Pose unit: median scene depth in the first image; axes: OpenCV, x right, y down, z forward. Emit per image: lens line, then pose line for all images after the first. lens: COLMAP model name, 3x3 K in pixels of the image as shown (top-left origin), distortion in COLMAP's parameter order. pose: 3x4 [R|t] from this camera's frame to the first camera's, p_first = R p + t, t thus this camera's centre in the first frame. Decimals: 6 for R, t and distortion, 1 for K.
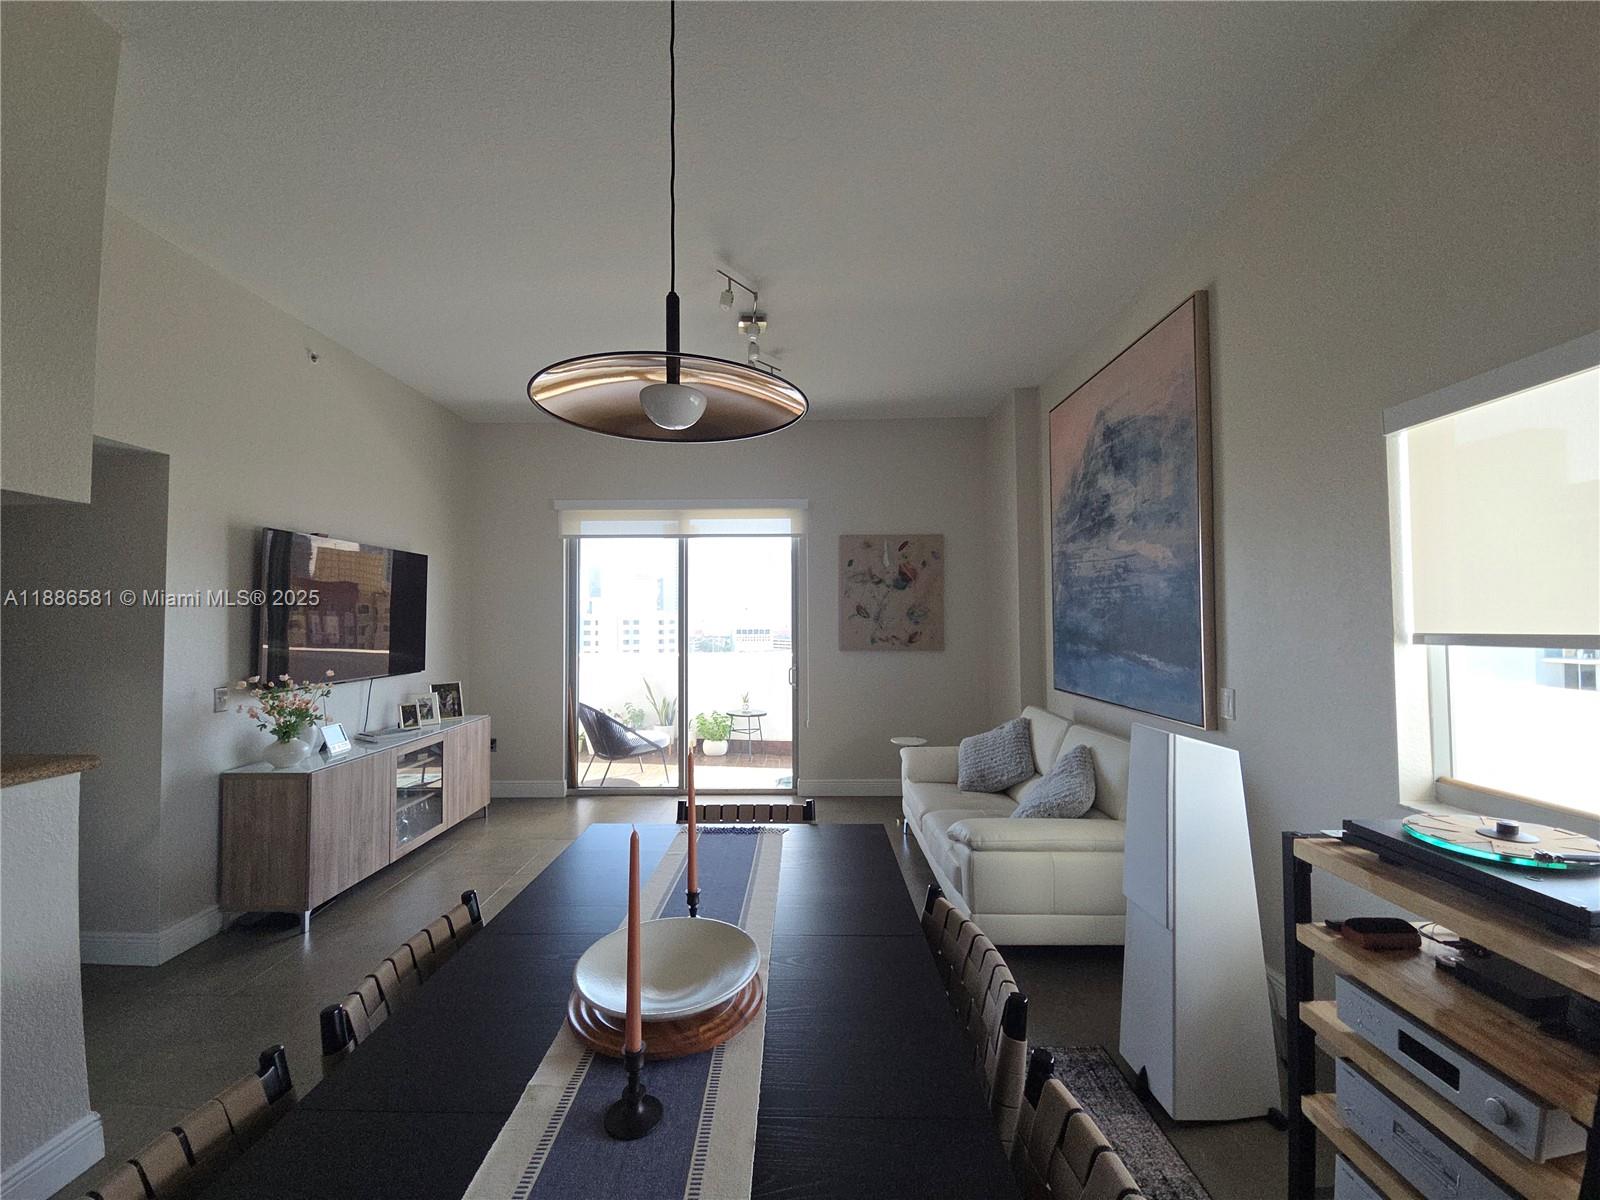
lens RADIAL K [[655.5, 0, 795.6], [0, 655.5, 598.3], [0, 0, 1]] dist [0.008075, -0.012861]
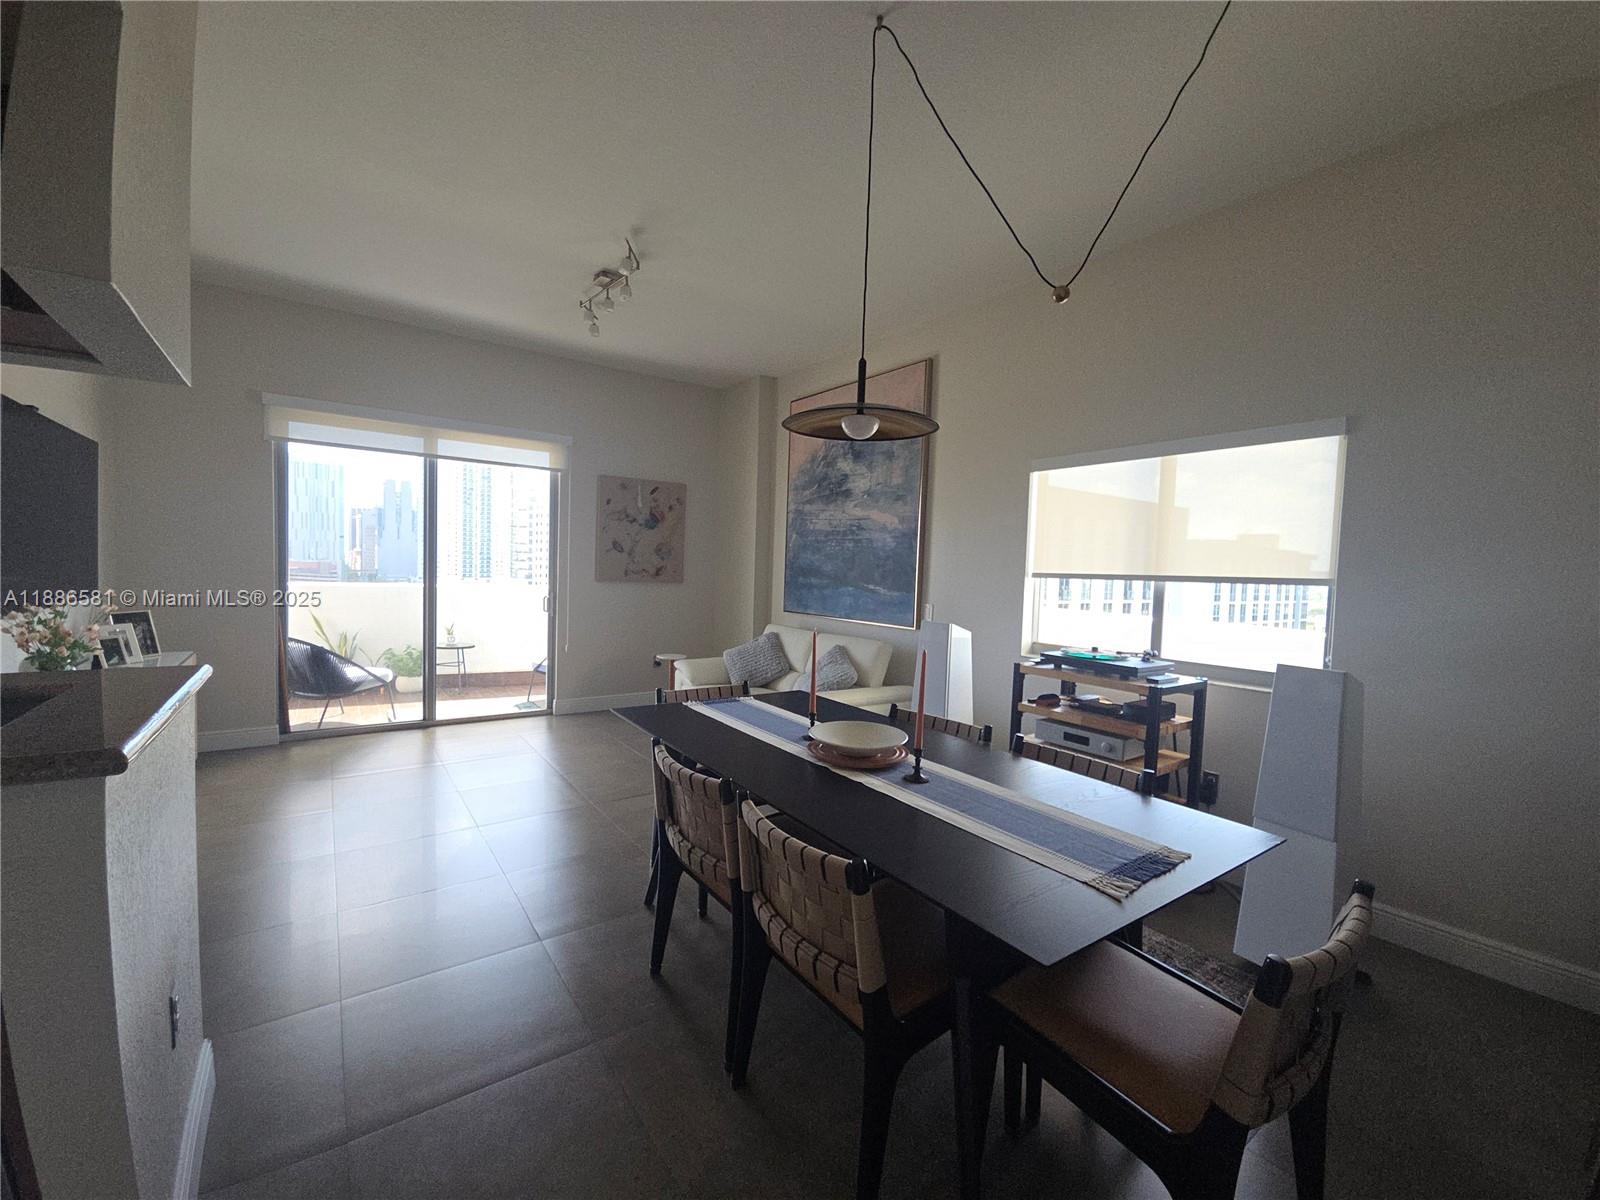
lens RADIAL K [[655.5, 0, 795.6], [0, 655.5, 598.3], [0, 0, 1]] dist [0.008075, -0.012861]
pose [[0.805962, 0.003634, 0.591956, -0.388228], [-0.057583, 0.995720, 0.072288, 0.012459], [-0.589160, -0.092348, 0.802722, -0.095911]]
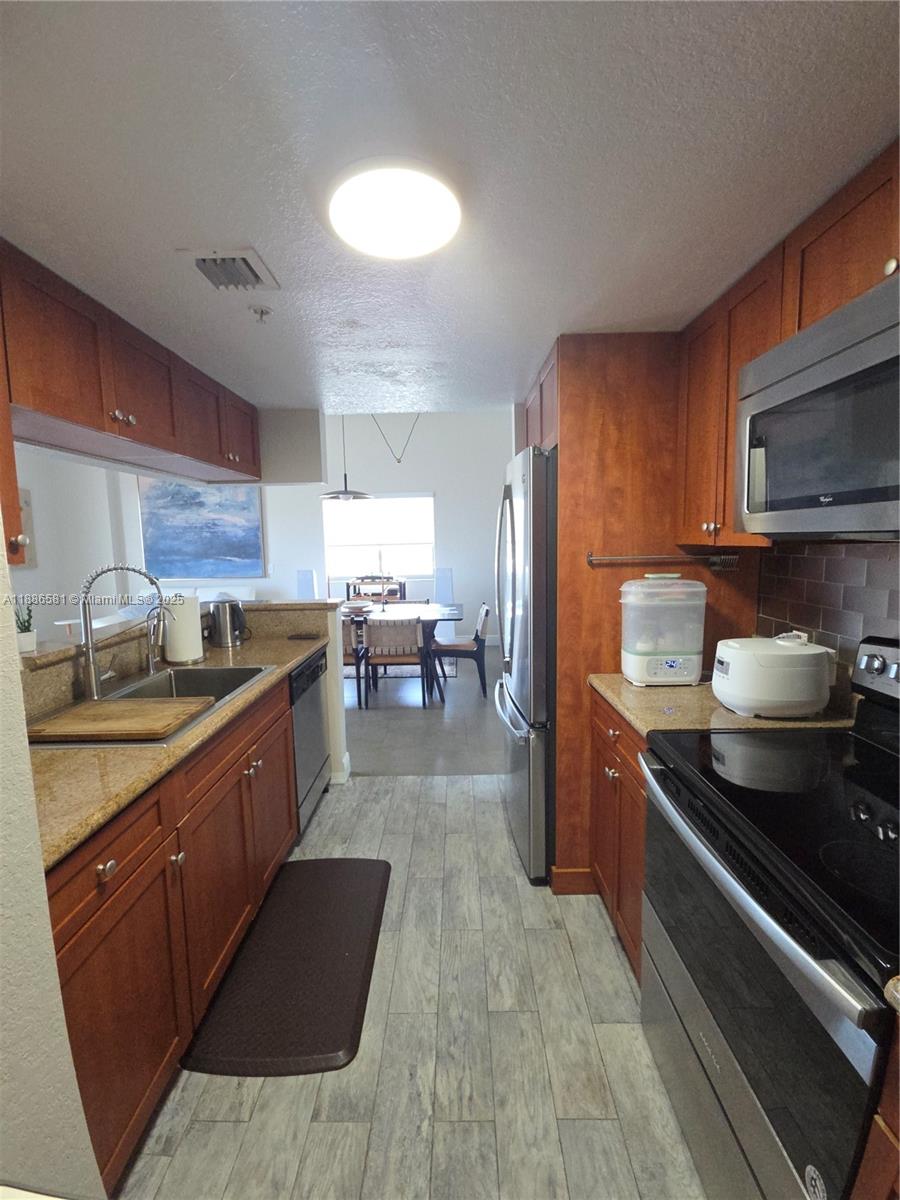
lens RADIAL K [[491.6, 0, 456.6], [0, 491.6, 593.1], [0, 0, 1]] dist [0.008075, -0.012861]
pose [[-0.022967, -0.101914, 0.994528, -1.154337], [-0.012667, 0.994740, 0.101643, 0.011506], [-0.999656, -0.010263, -0.024137, 0.076348]]
